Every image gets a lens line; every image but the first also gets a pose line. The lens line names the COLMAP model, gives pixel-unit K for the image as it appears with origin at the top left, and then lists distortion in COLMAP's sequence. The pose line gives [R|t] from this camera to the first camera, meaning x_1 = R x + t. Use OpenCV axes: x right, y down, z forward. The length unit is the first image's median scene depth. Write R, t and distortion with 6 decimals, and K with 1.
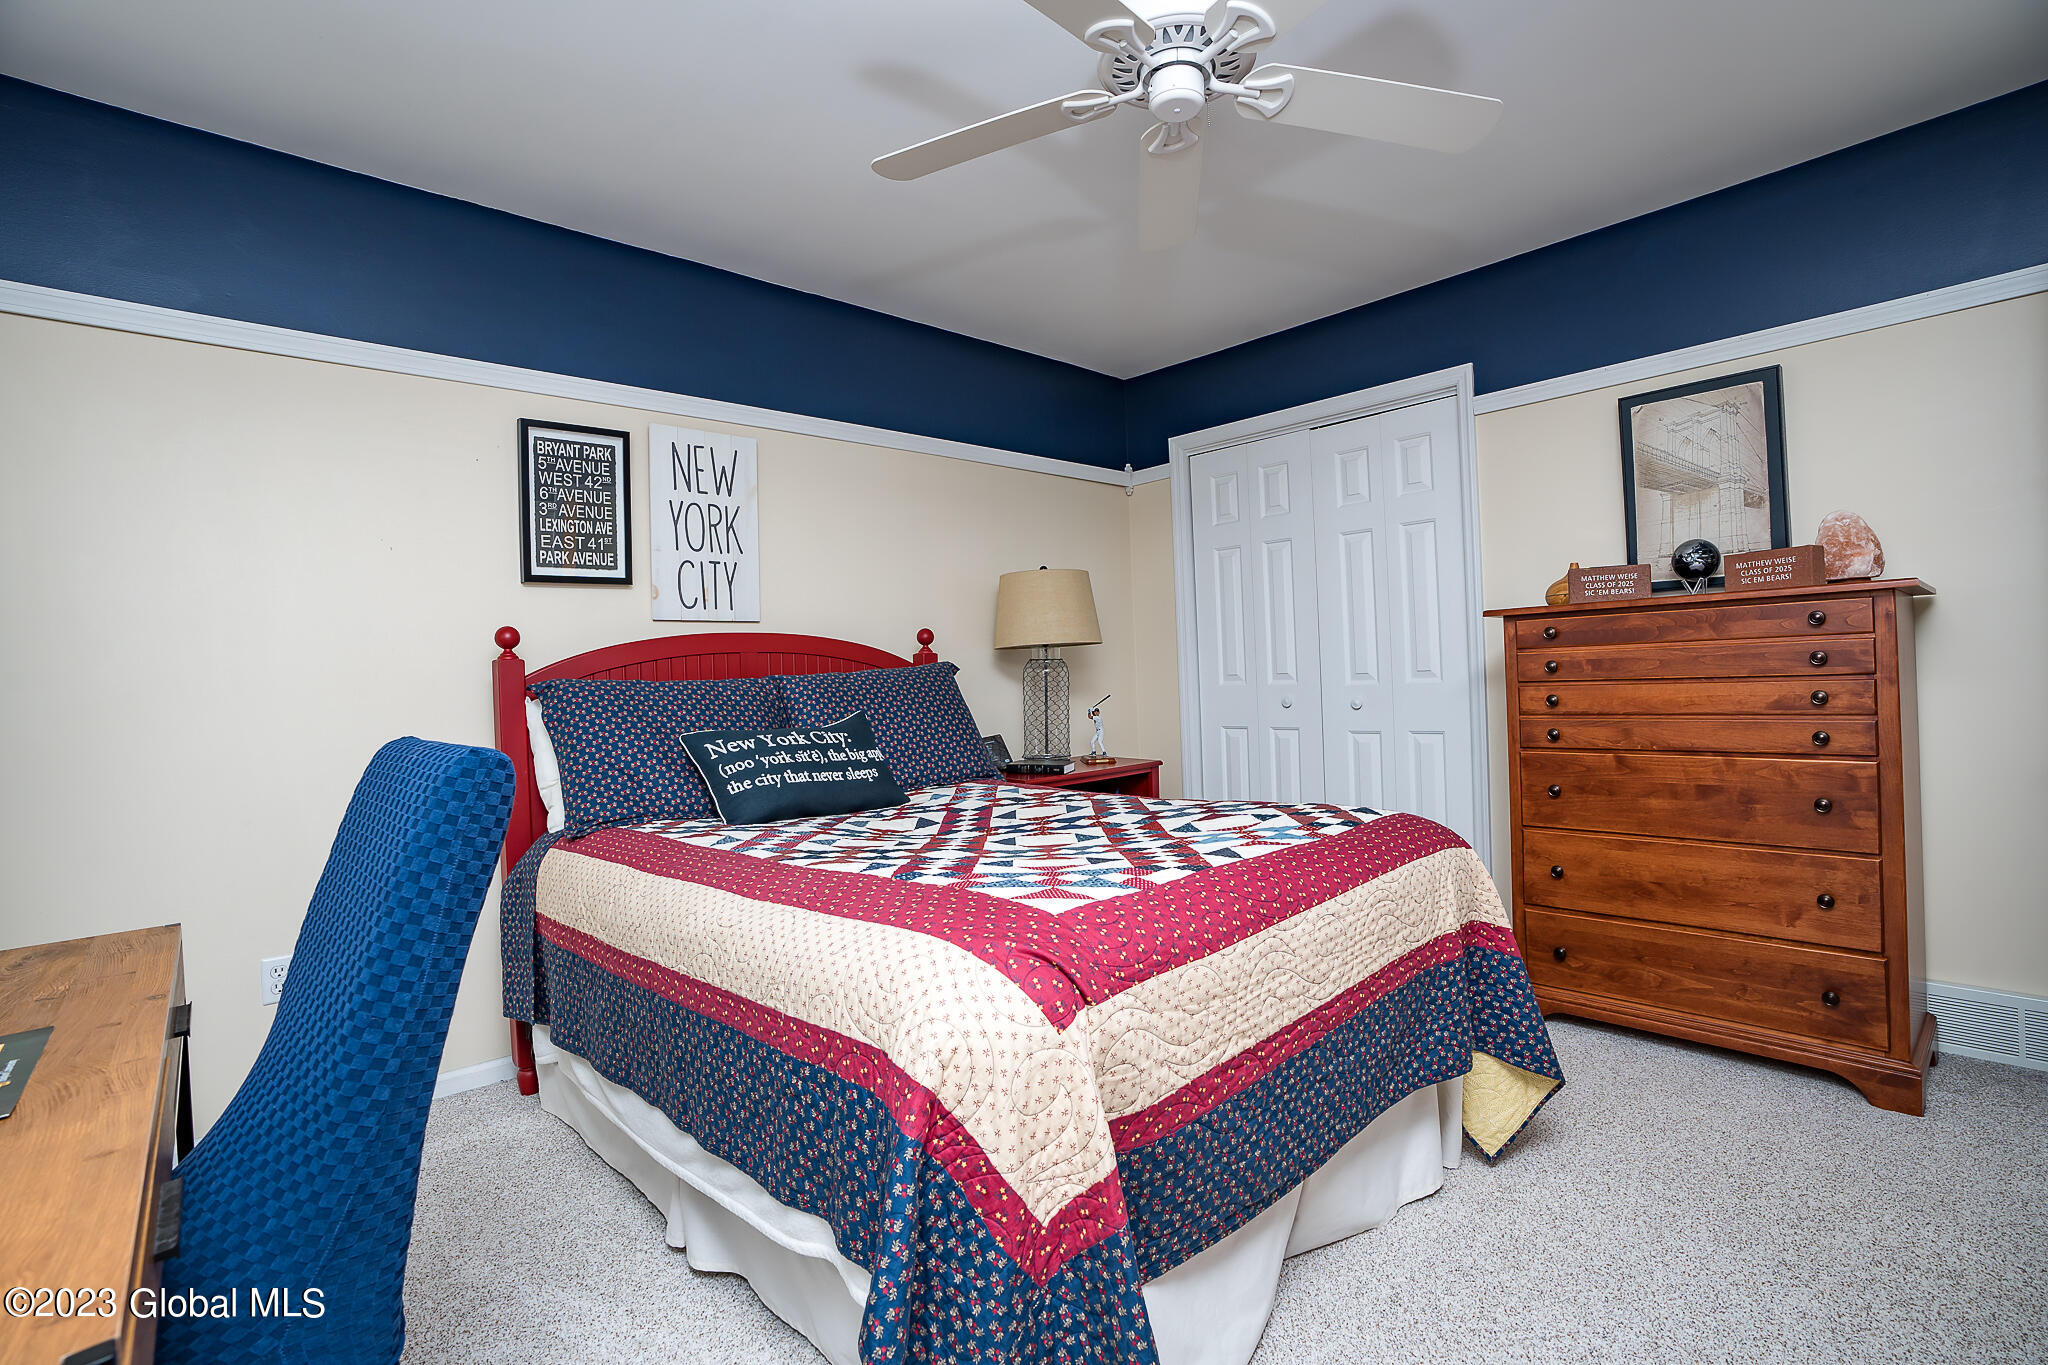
lens RADIAL K [[933.9, 0, 1023.6], [0, 933.9, 678.8], [0, 0, 1]] dist [-0.071378, 0.027089]
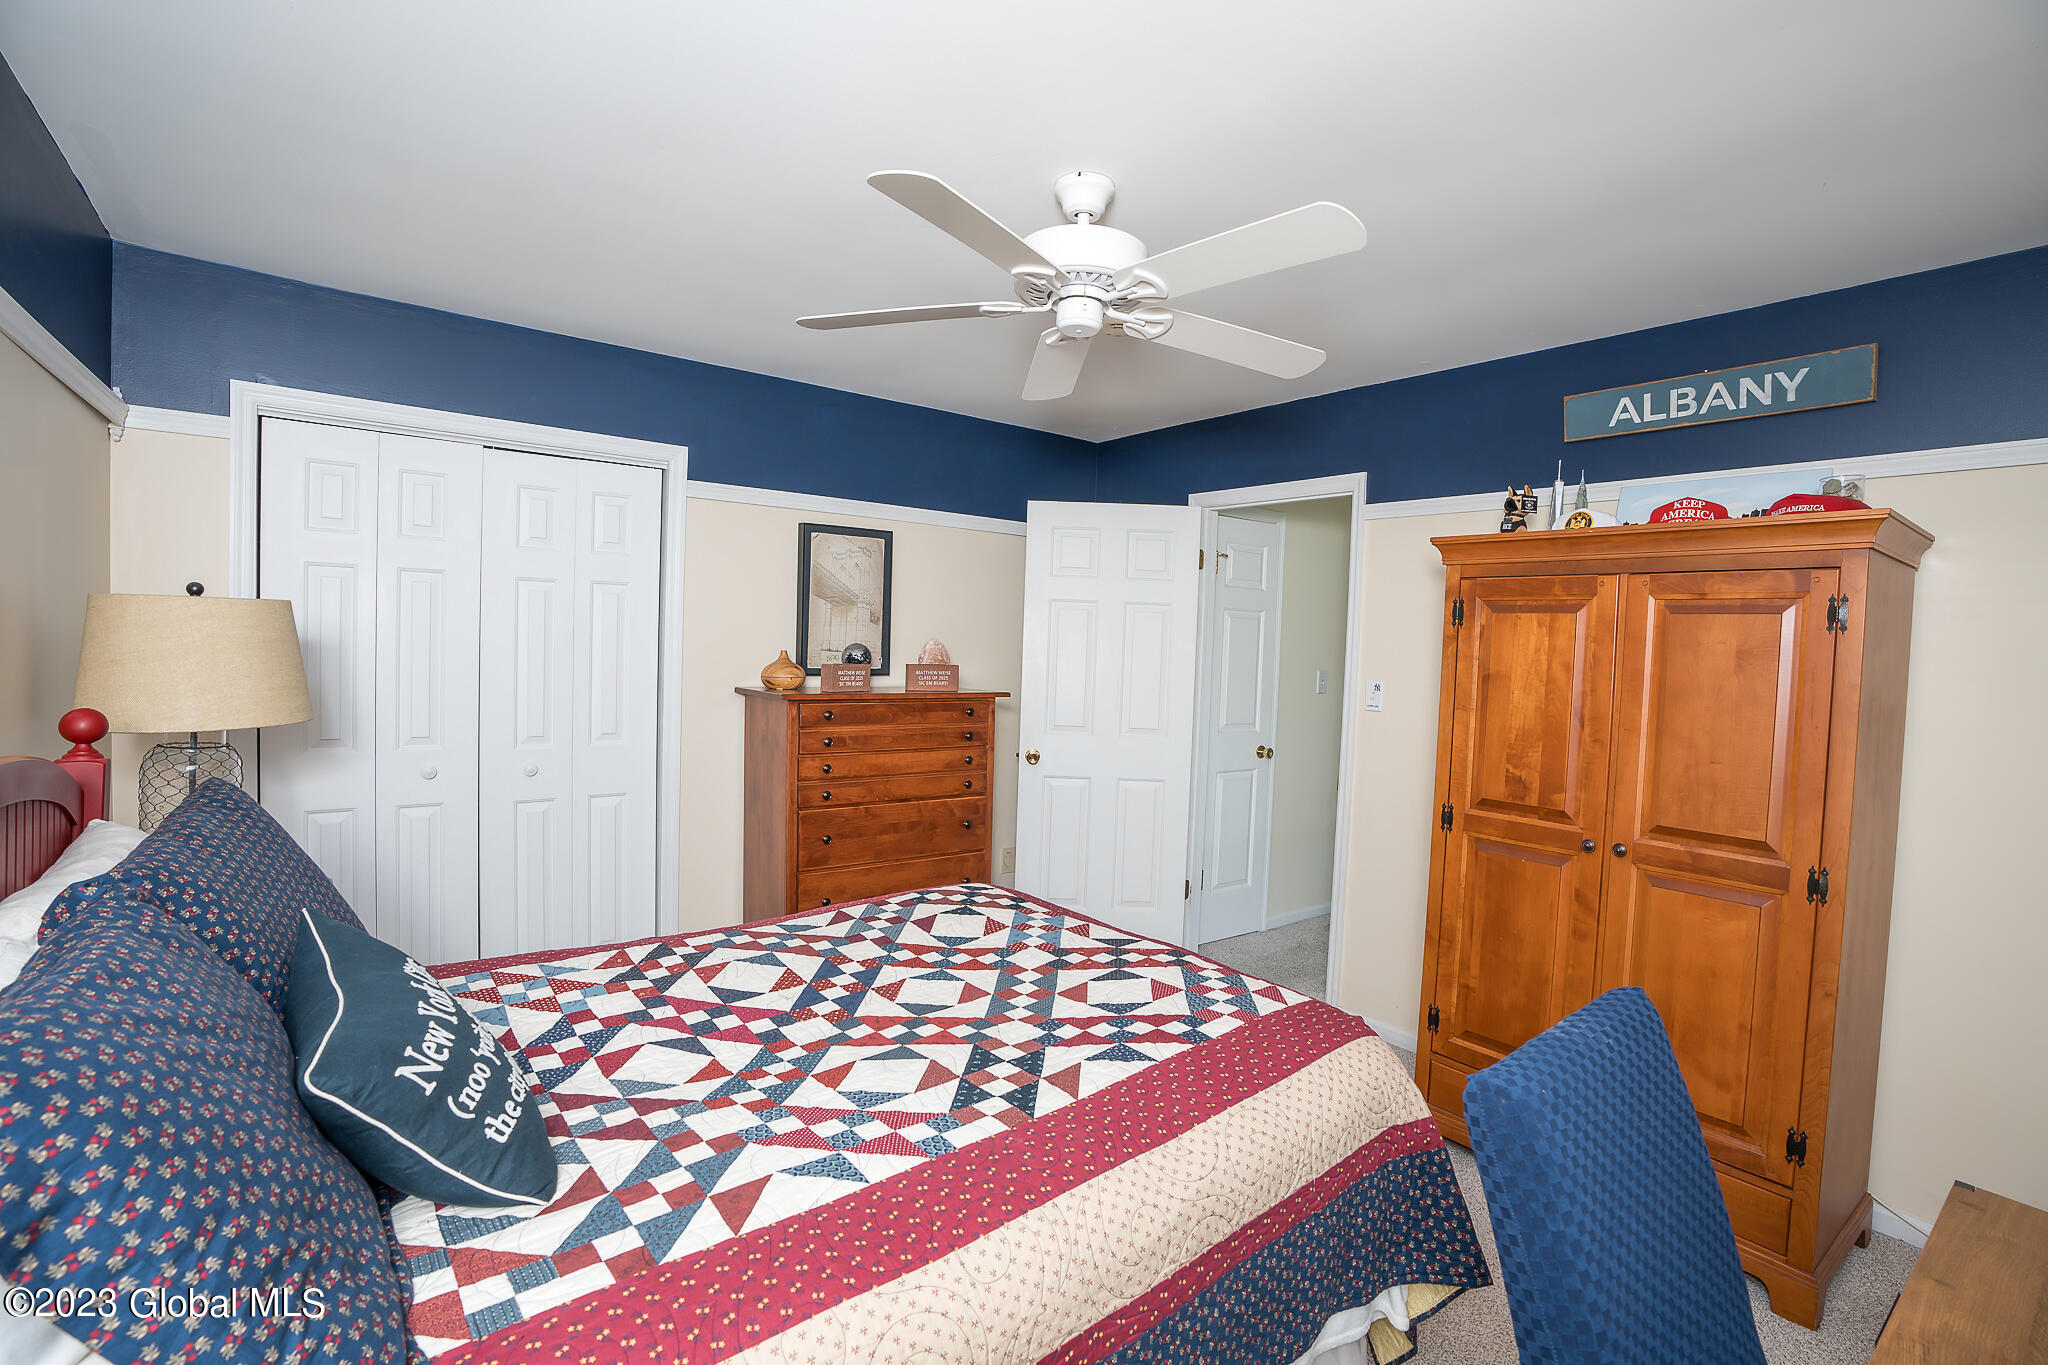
lens RADIAL K [[933.9, 0, 1023.6], [0, 933.9, 678.8], [0, 0, 1]] dist [-0.071378, 0.027089]
pose [[0.083924, 0.001985, 0.996470, -0.684963], [-0.031581, 0.999501, 0.000669, -0.111046], [-0.995972, -0.031526, 0.083945, 0.637775]]
